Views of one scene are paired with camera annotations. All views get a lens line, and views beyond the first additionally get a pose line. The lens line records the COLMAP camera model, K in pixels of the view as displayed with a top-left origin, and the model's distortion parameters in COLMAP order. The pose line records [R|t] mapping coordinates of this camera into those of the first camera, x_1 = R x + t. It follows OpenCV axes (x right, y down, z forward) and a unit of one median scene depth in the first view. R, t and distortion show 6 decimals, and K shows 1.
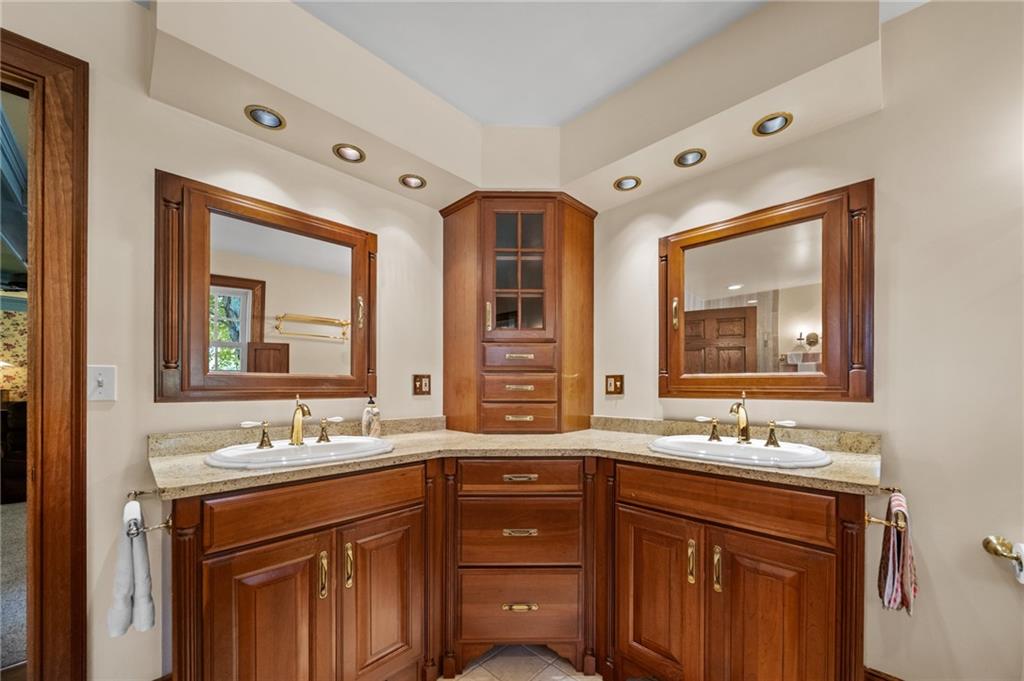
lens RADIAL K [[372.1, 0, 525.2], [0, 372.1, 385.7], [0, 0, 1]] dist [0.000431, -0.000827]
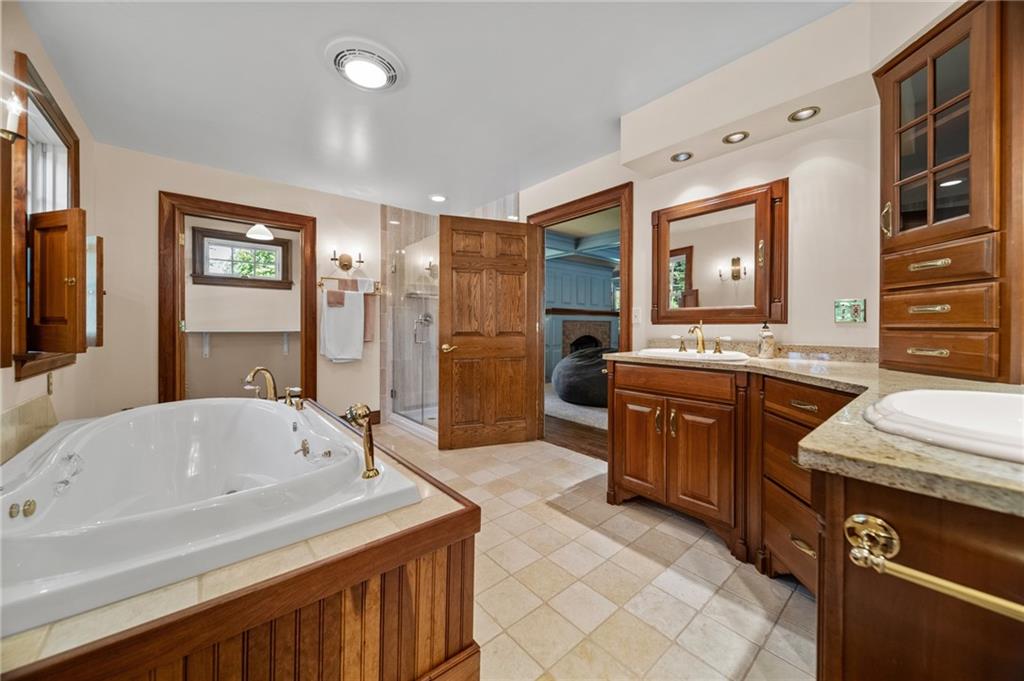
lens RADIAL K [[372.1, 0, 512.6], [0, 372.1, 329.5], [0, 0, 1]] dist [0.000431, -0.000827]
pose [[-0.111320, 0.004249, -0.993776, 0.913819], [-0.010907, 0.999925, 0.005497, 0.056629], [0.993725, 0.011451, -0.111265, 0.357225]]
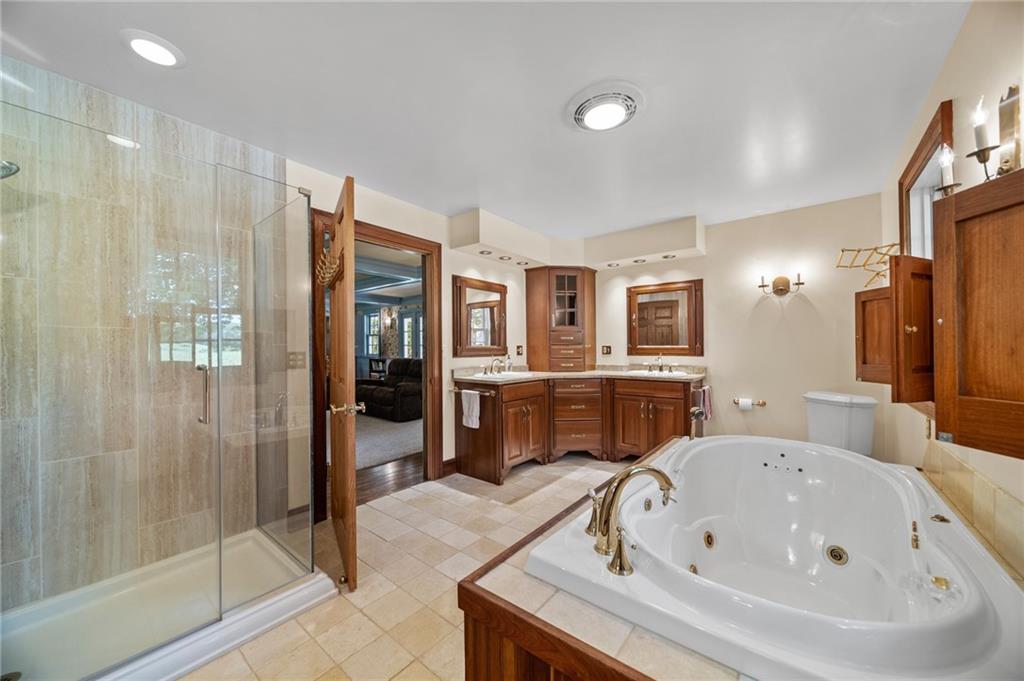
lens RADIAL K [[372.1, 0, 489.7], [0, 372.1, 341.6], [0, 0, 1]] dist [0.000431, -0.000827]
pose [[0.998960, -0.003241, 0.045486, -0.692673], [0.003911, 0.999885, -0.014664, -0.029283], [-0.045433, 0.014827, 0.998857, -1.471805]]
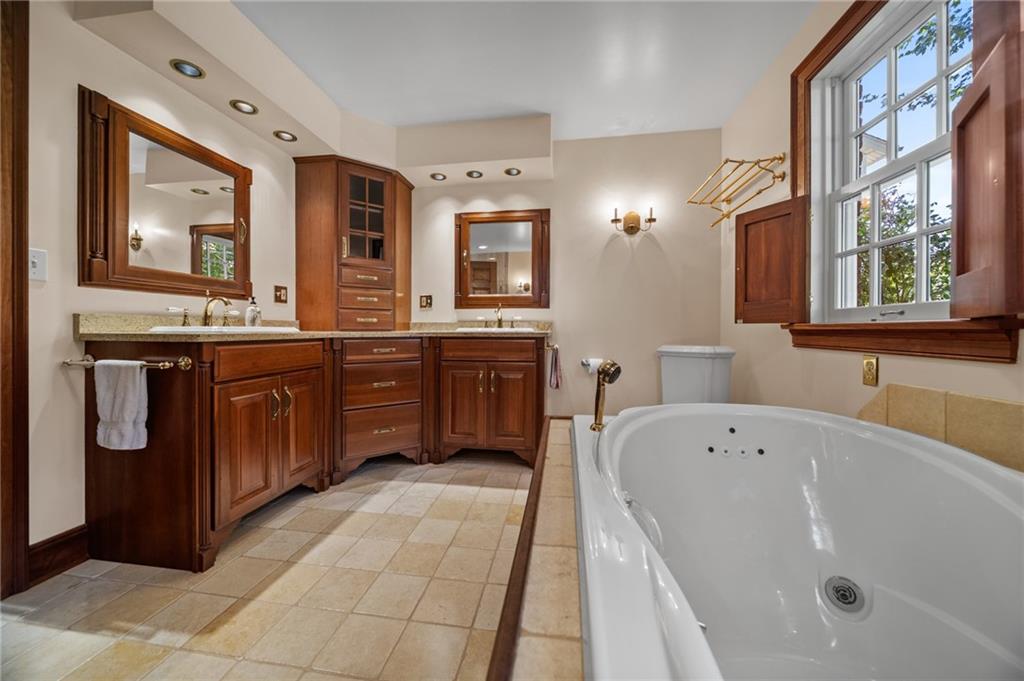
lens RADIAL K [[372.1, 0, 503.3], [0, 372.1, 331.9], [0, 0, 1]] dist [0.000431, -0.000827]
pose [[0.827320, 0.001199, 0.561730, -0.452550], [-0.002847, 0.999994, 0.002060, 0.148218], [-0.561724, -0.003303, 0.827318, -0.572951]]
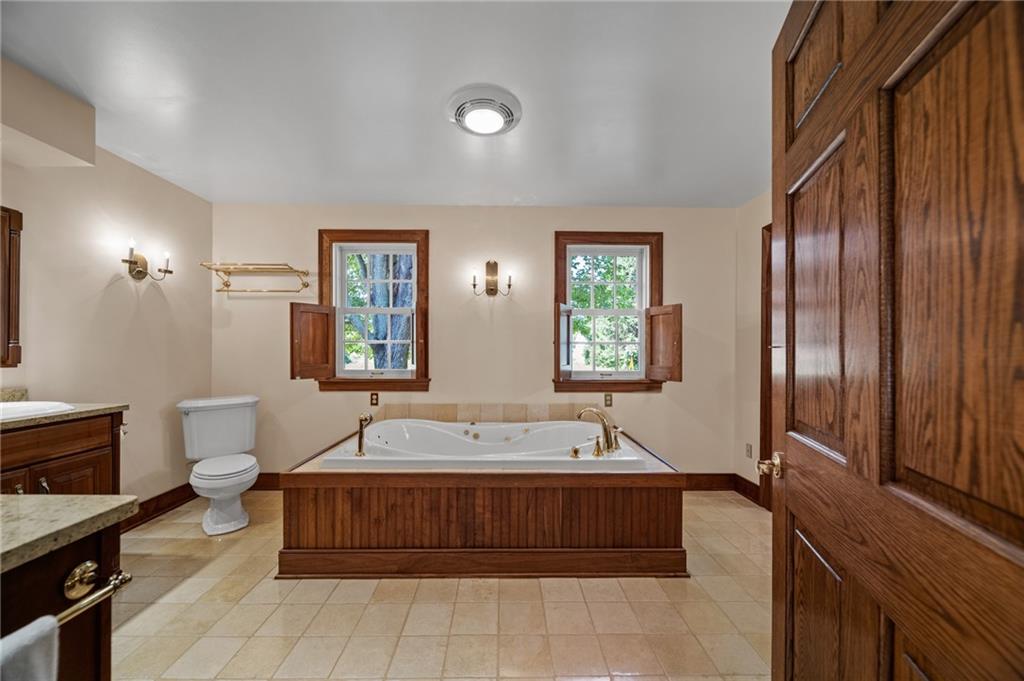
lens RADIAL K [[372.1, 0, 511.1], [0, 372.1, 352.8], [0, 0, 1]] dist [0.000431, -0.000827]
pose [[-0.696007, -0.007759, 0.717993, -1.162761], [-0.004554, 0.999969, 0.006391, -0.024061], [-0.718021, 0.001178, -0.696021, 0.522314]]
